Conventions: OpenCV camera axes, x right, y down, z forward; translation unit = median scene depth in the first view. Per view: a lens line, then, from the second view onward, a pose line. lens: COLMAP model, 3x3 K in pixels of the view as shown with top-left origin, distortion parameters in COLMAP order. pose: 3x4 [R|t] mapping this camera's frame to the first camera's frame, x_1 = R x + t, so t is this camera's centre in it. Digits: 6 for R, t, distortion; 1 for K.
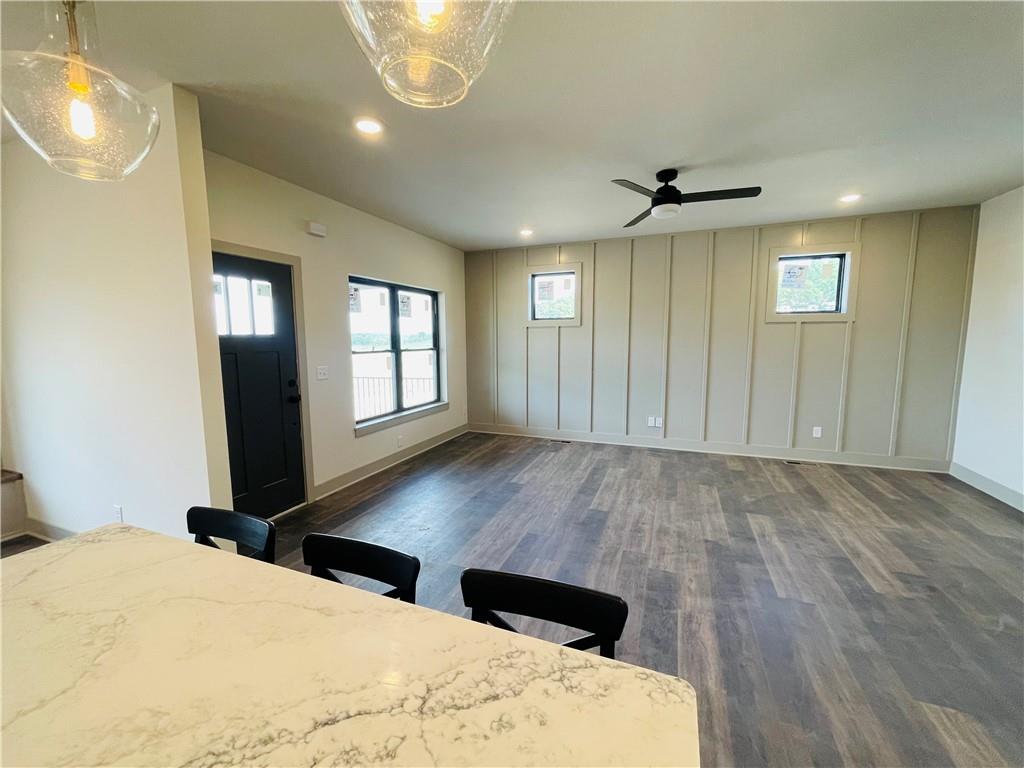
lens RADIAL K [[412.5, 0, 510.0], [0, 412.5, 383.2], [0, 0, 1]] dist [-0.002676, 0.001997]
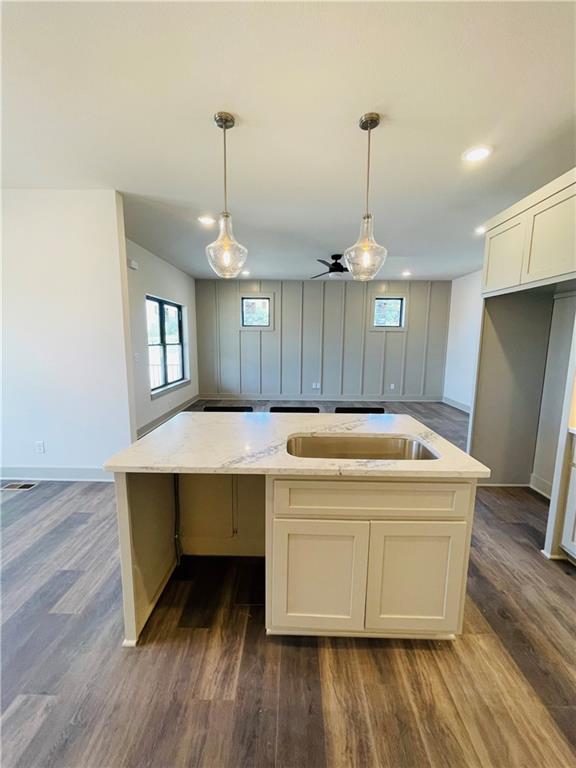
lens RADIAL K [[309.4, 0, 288.6], [0, 309.4, 382.5], [0, 0, 1]] dist [-0.002676, 0.001997]
pose [[0.933623, -0.037338, 0.356306, -0.321302], [0.026262, 0.999011, 0.035875, 0.038892], [-0.357294, -0.024136, 0.933680, -0.275832]]
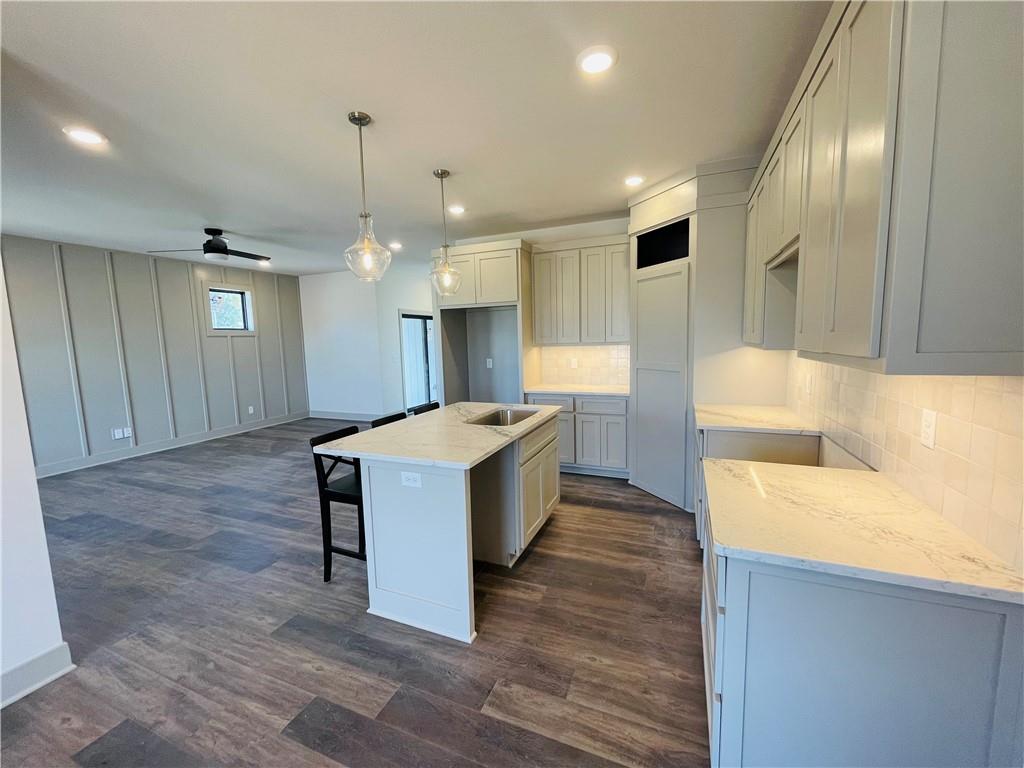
lens RADIAL K [[412.5, 0, 508.4], [0, 412.5, 382.4], [0, 0, 1]] dist [-0.002676, 0.001997]
pose [[0.018033, -0.103449, 0.994471, -0.850031], [0.137650, 0.985419, 0.100011, 0.000102], [-0.990317, 0.135086, 0.032009, 0.022263]]
